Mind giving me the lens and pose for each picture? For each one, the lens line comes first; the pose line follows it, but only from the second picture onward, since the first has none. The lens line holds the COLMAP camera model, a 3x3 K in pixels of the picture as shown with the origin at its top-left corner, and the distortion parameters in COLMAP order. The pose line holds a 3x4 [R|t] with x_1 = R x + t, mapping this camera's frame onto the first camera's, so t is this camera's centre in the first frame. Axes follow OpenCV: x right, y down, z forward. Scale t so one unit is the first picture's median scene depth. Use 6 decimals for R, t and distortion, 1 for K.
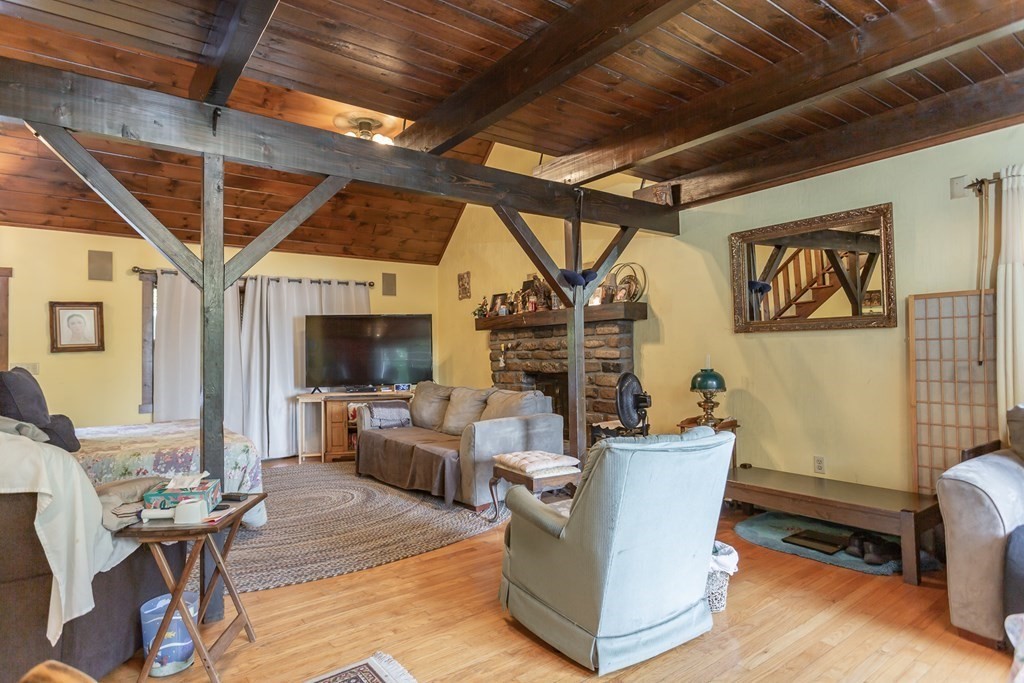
lens RADIAL K [[570.5, 0, 509.7], [0, 570.5, 342.3], [0, 0, 1]] dist [0.001209, 0.001769]
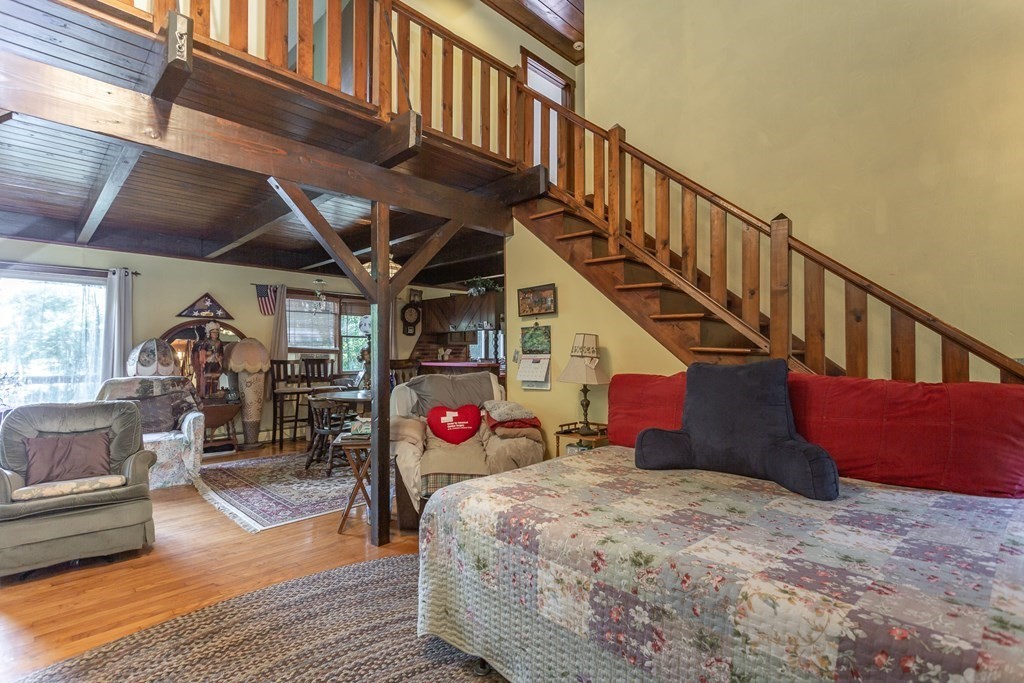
lens RADIAL K [[488.5, 0, 509.6], [0, 488.5, 340.6], [0, 0, 1]] dist [-0.000975, 0.001833]
pose [[-0.987418, 0.017705, -0.157136, -0.549064], [0.024935, 0.998713, -0.044159, 0.048872], [0.156152, -0.047521, -0.986589, 1.871107]]
